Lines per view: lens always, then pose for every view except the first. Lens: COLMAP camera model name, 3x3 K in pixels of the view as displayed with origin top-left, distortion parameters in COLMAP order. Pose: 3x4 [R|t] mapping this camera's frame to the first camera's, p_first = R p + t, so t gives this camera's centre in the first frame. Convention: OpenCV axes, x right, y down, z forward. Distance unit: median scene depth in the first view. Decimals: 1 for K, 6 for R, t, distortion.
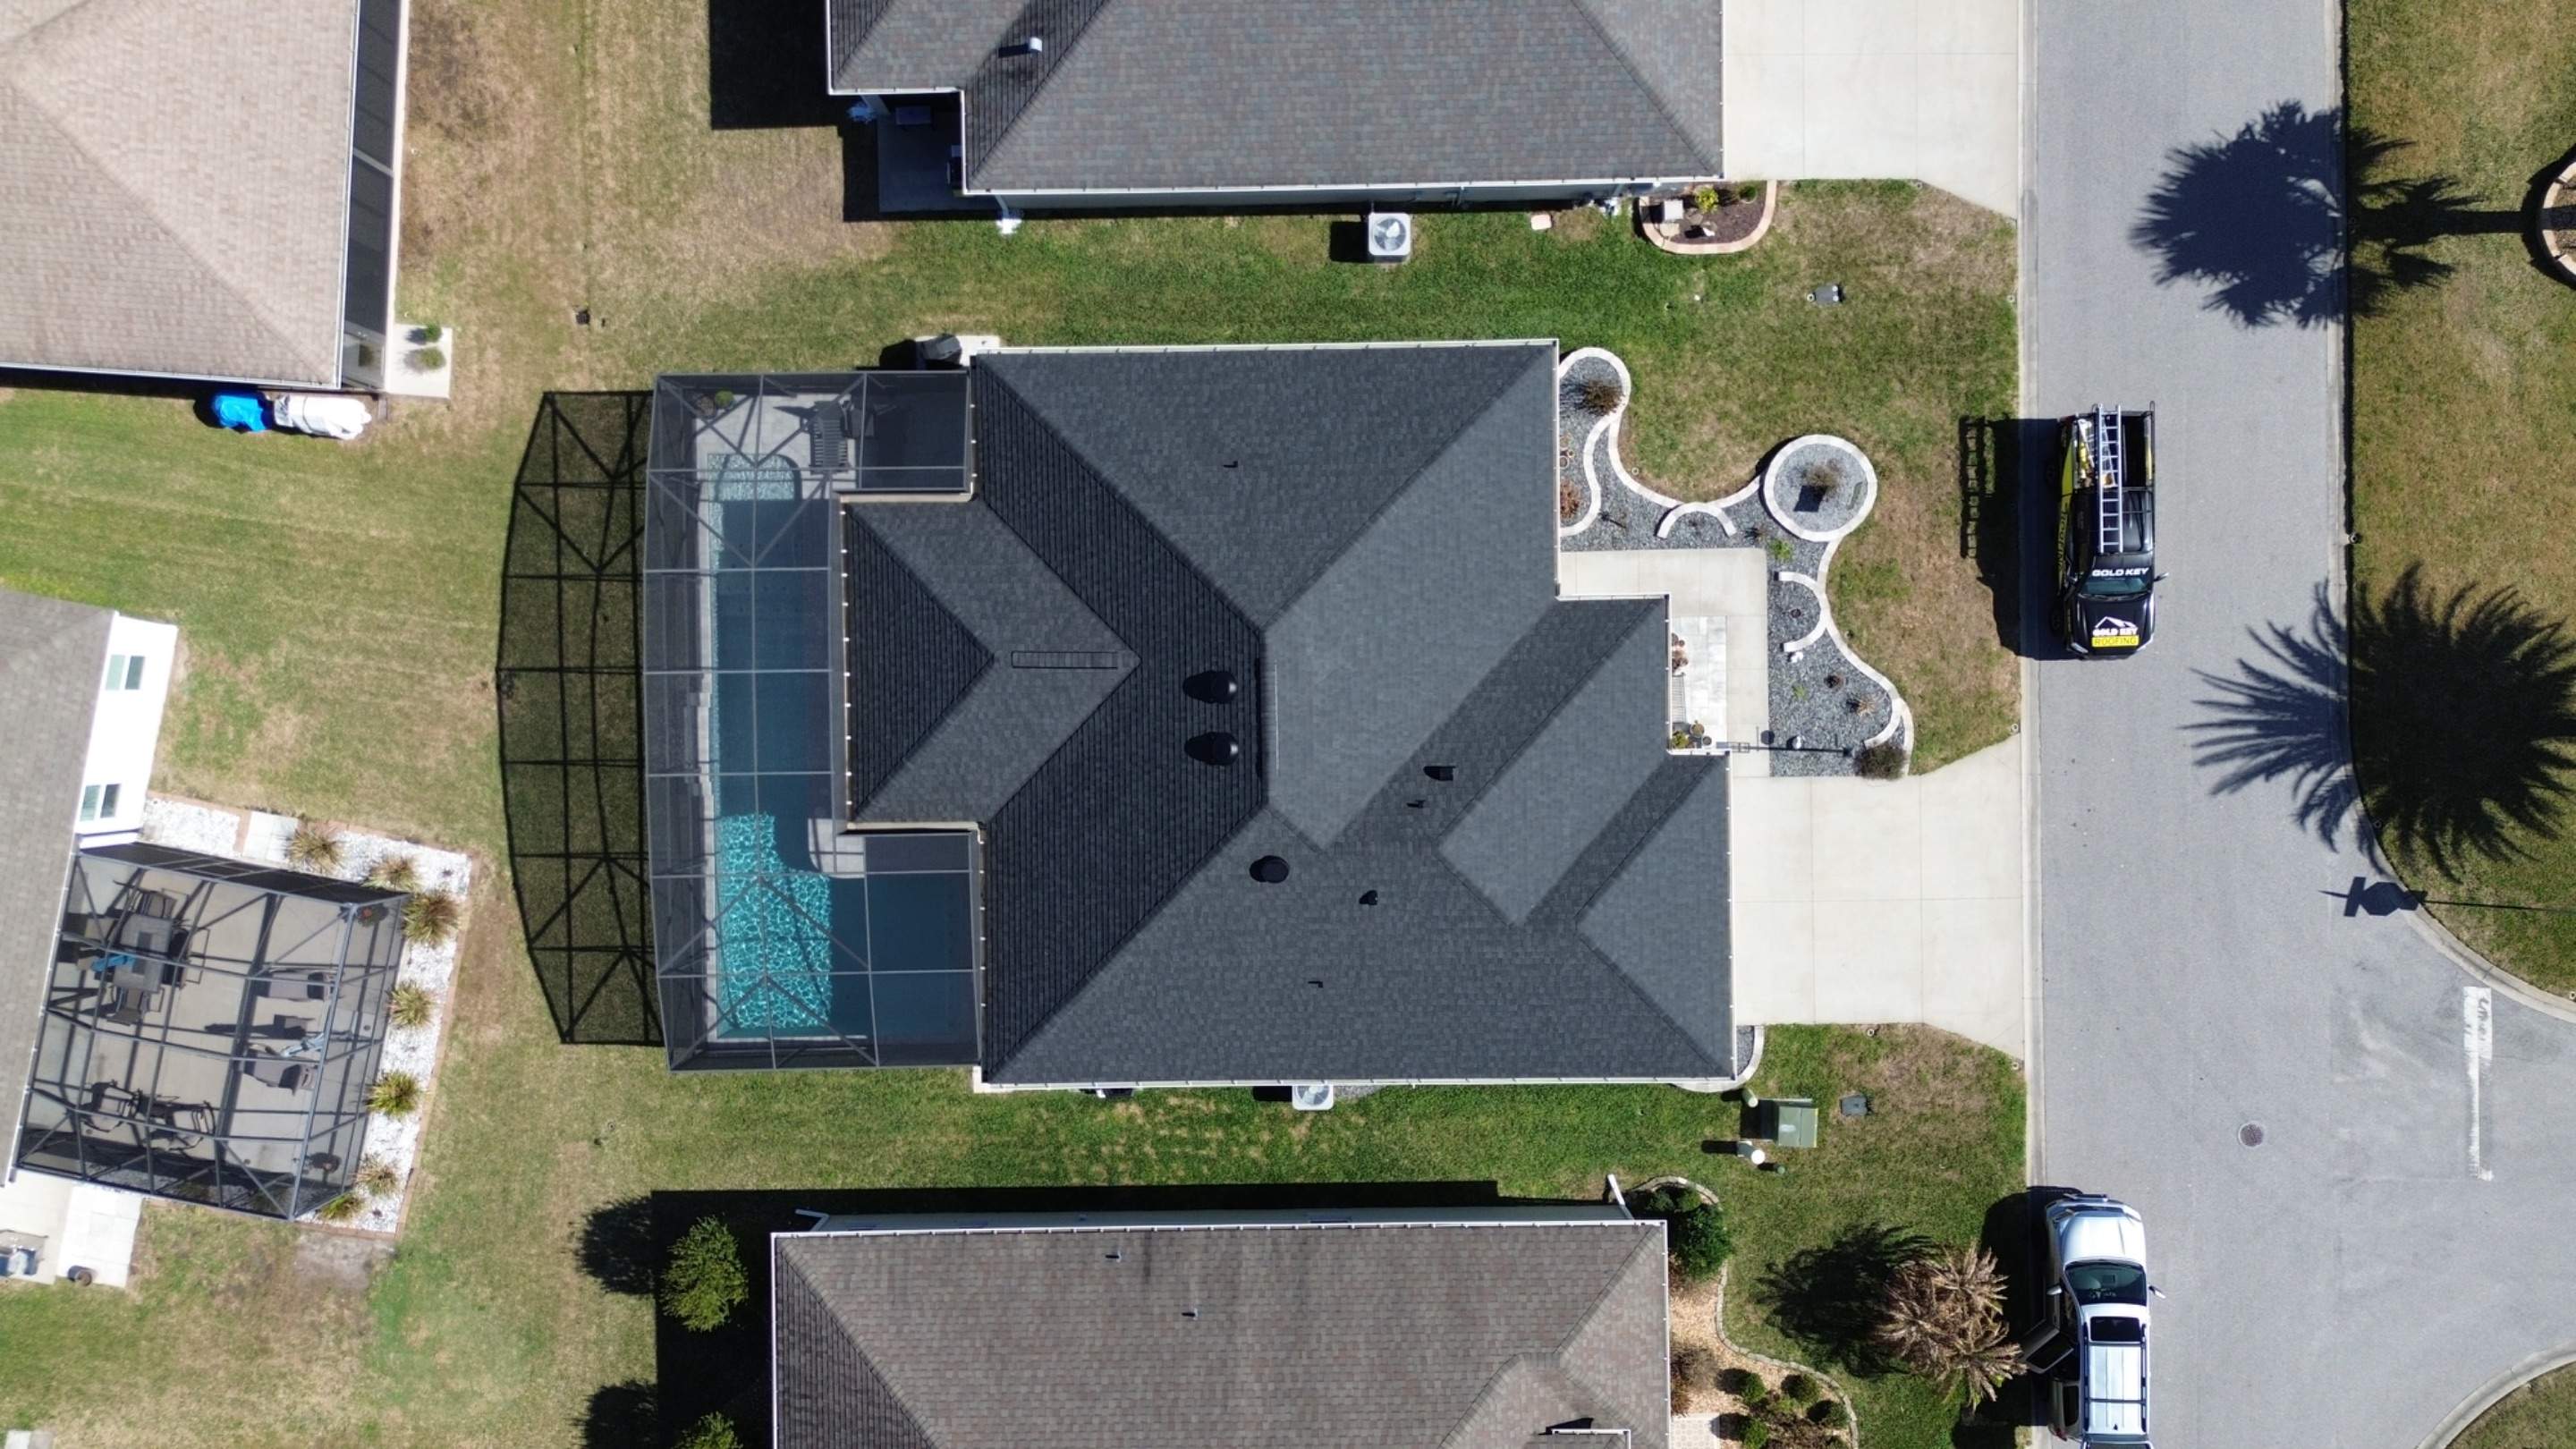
lens RADIAL K [[1825.9, 0, 1274.9], [0, 1825.9, 720.0], [0, 0, 1]] dist [0.102067, -0.122833]
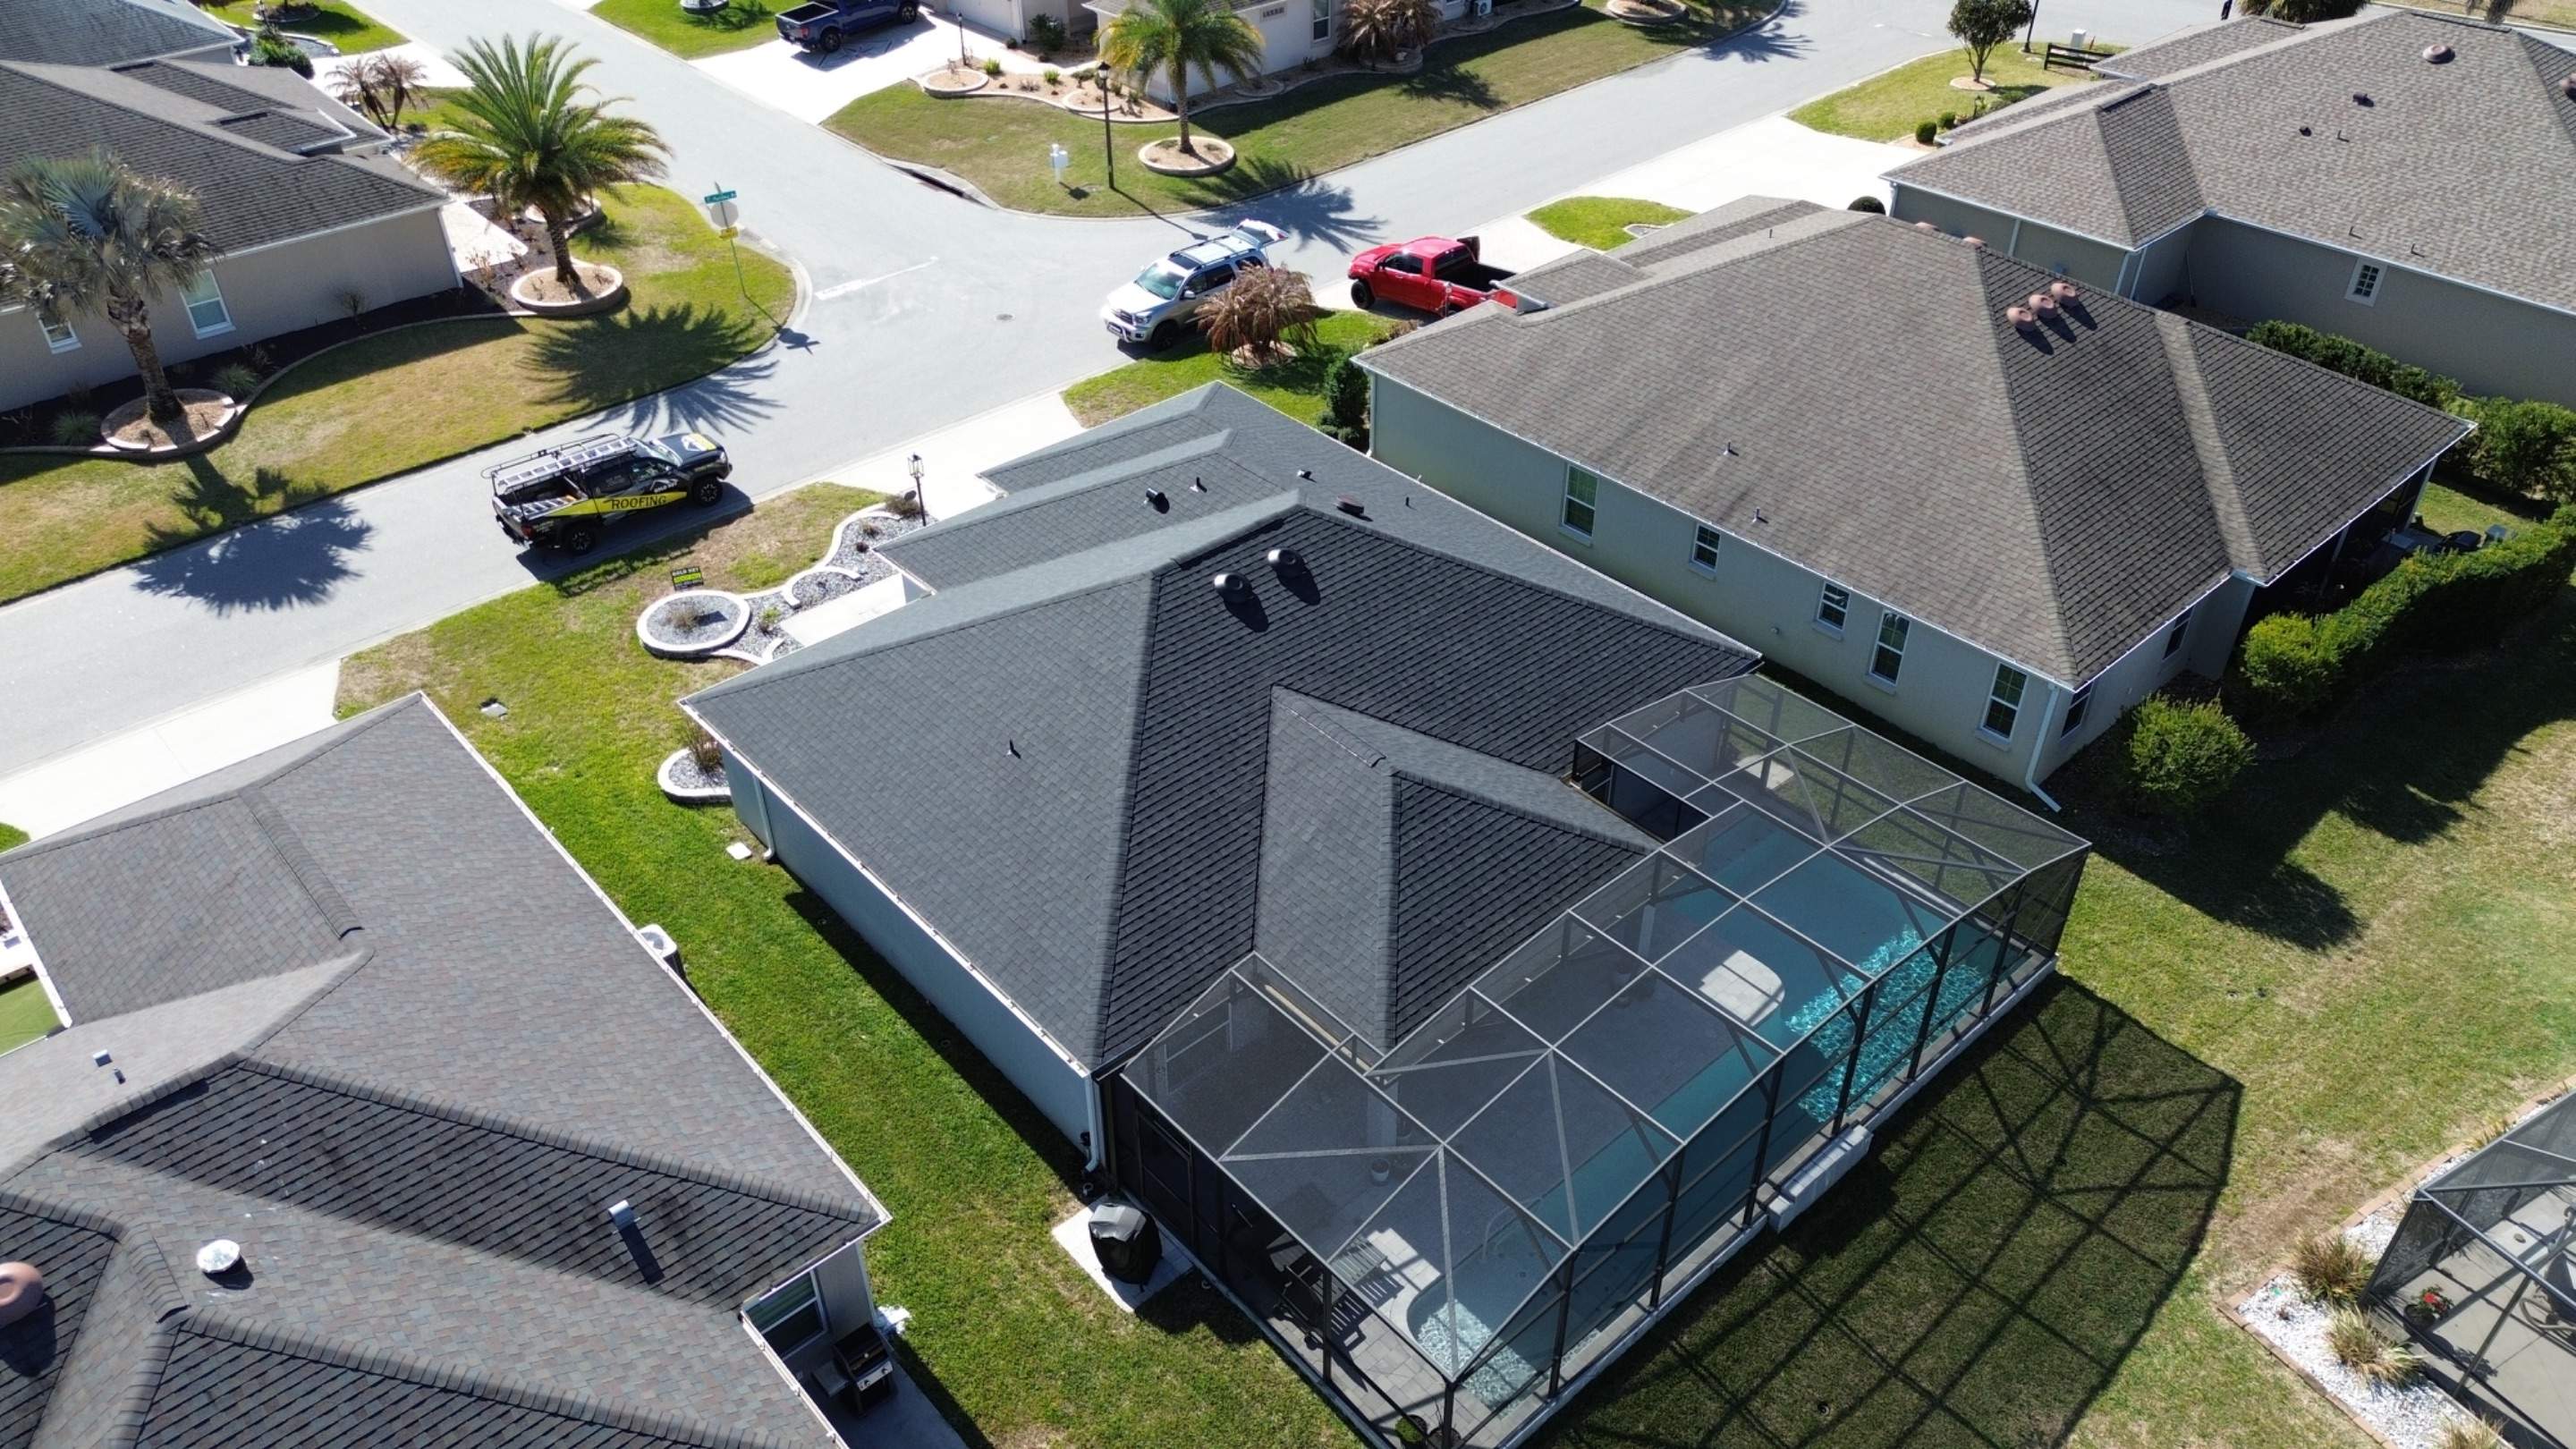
lens RADIAL K [[1825.9, 0, 1274.9], [0, 1825.9, 720.0], [0, 0, 1]] dist [0.102067, -0.122833]
pose [[-0.650787, -0.435203, 0.622153, -0.530302], [0.758926, -0.397154, 0.516042, -0.414440], [0.022508, 0.808001, 0.588750, 0.472426]]
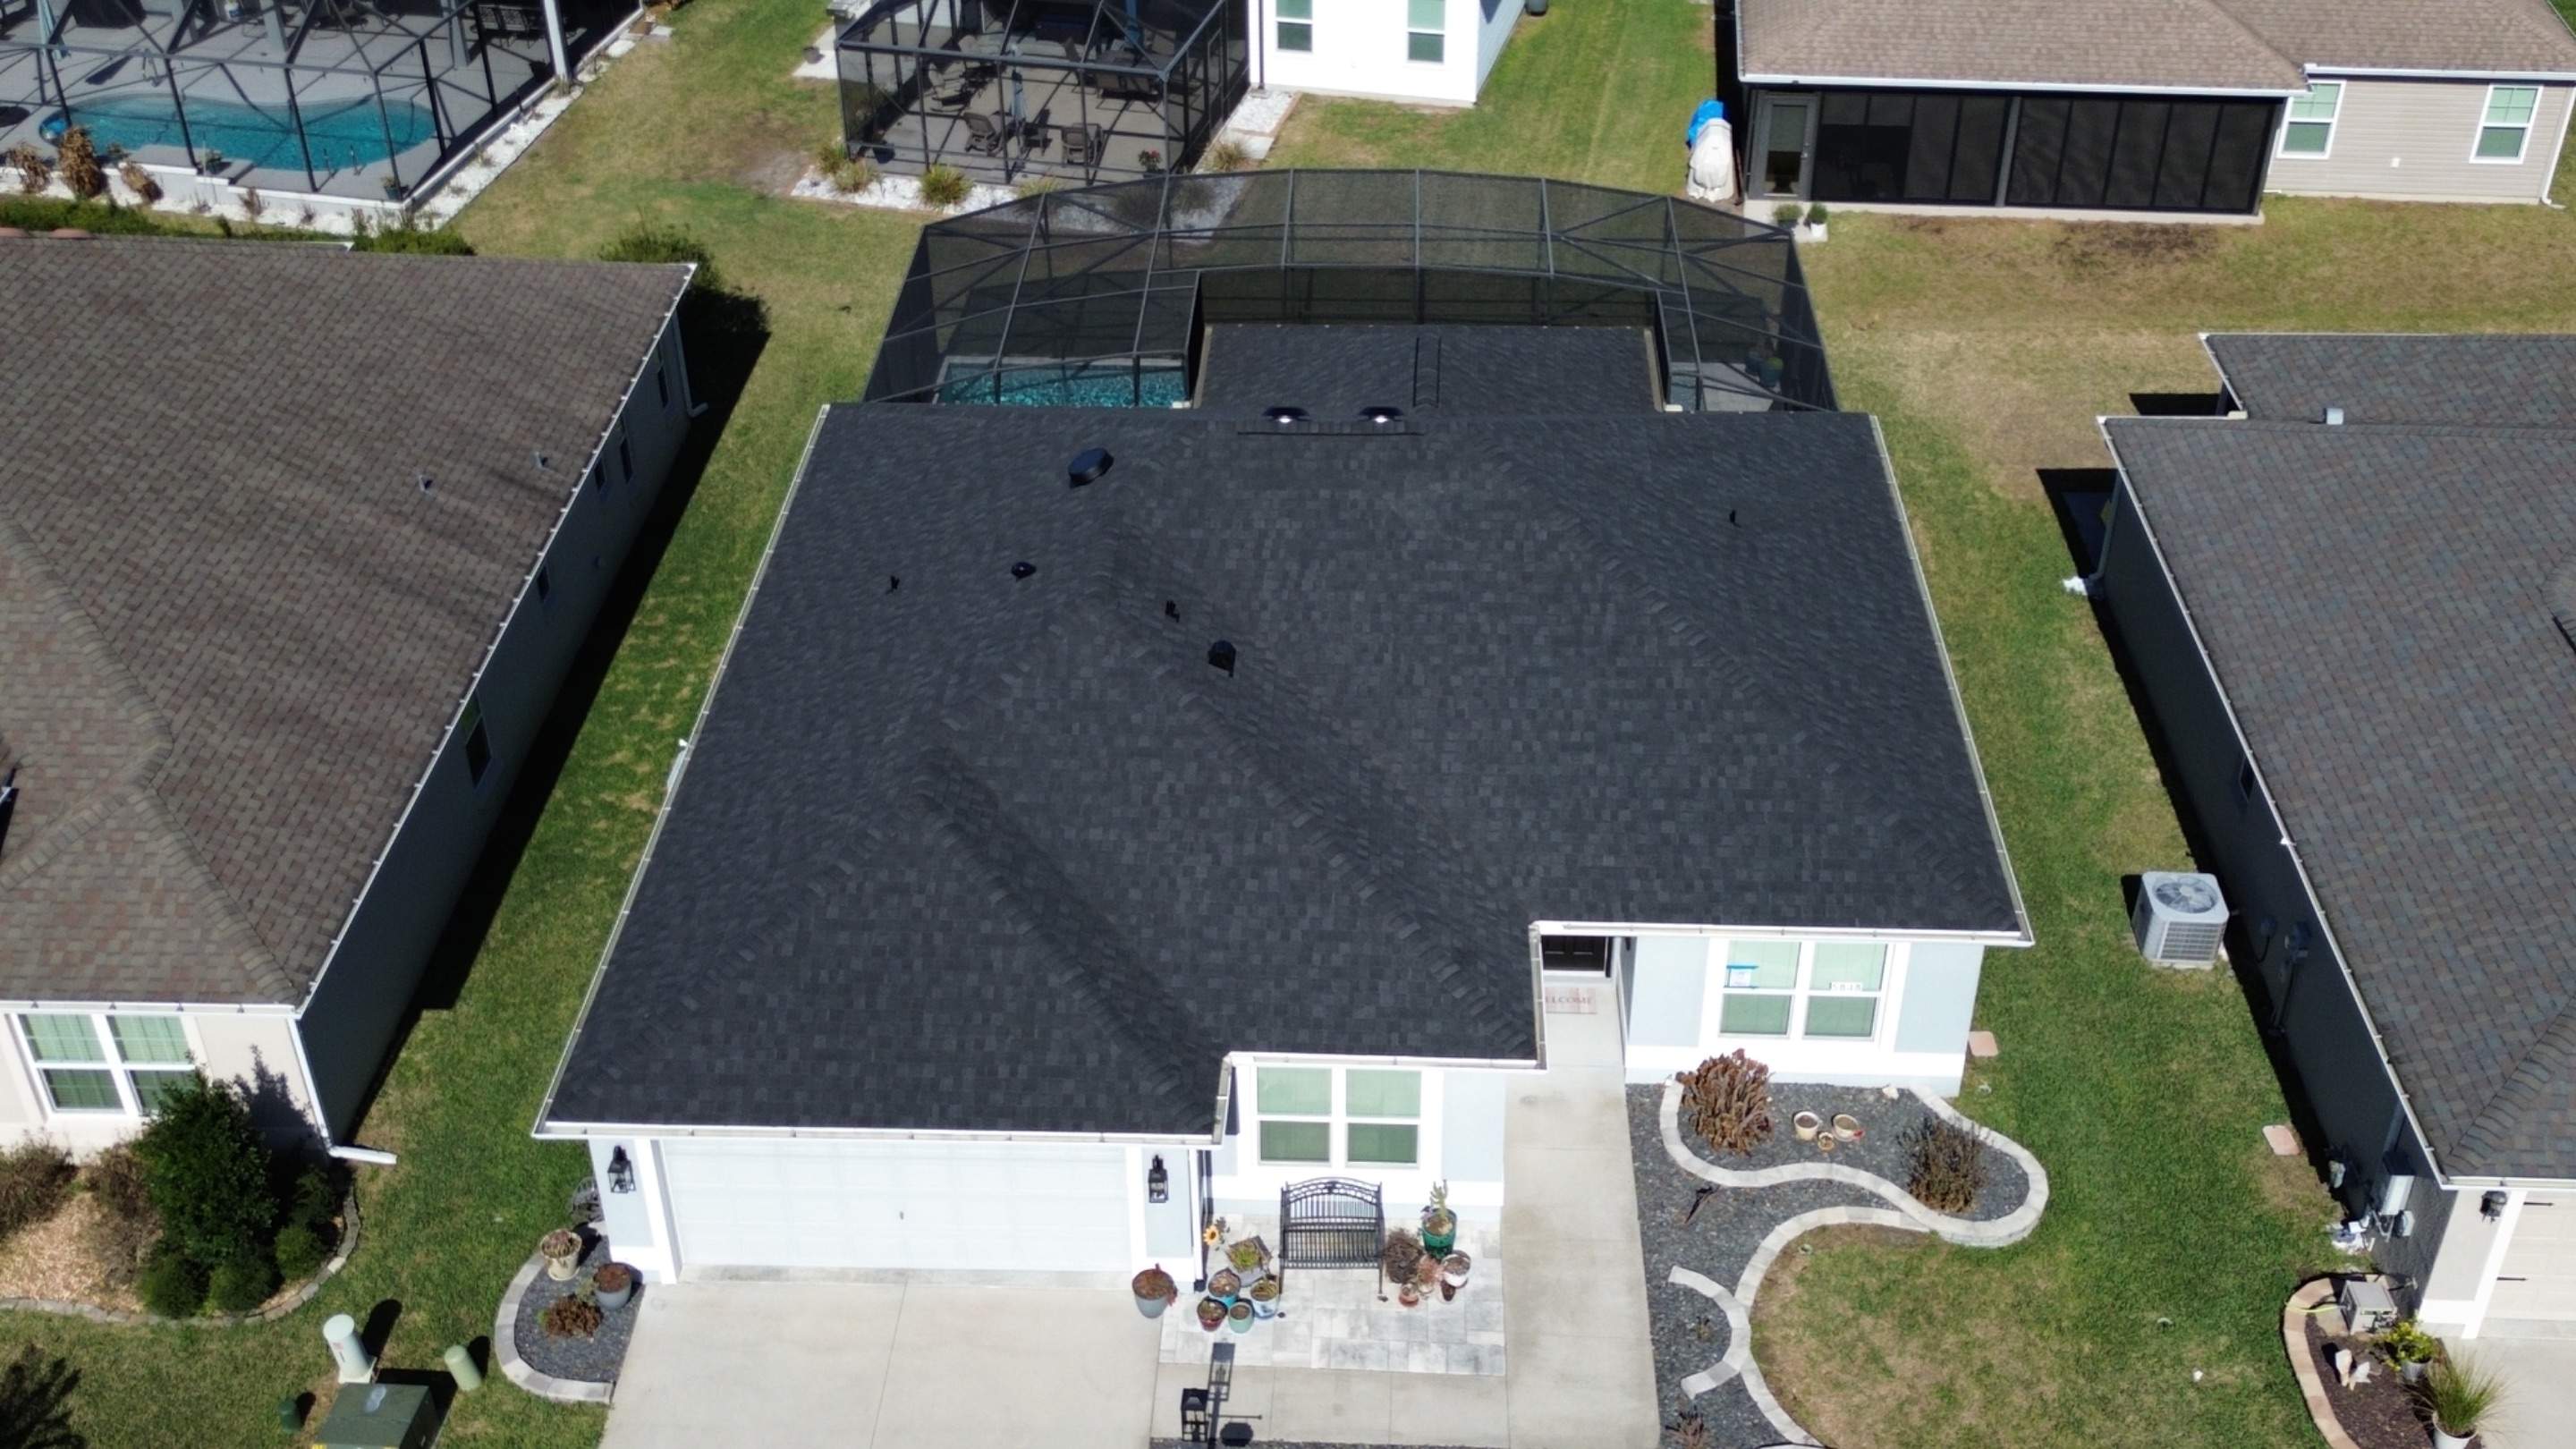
lens RADIAL K [[2648.2, 0, 1277.4], [0, 2648.2, 720.6], [0, 0, 1]] dist [0.095639, -0.144187]
pose [[-0.058367, 0.574666, -0.816304, 0.697898], [-0.998294, -0.032578, 0.048445, -0.026102], [0.001247, 0.817739, 0.575588, 0.479190]]
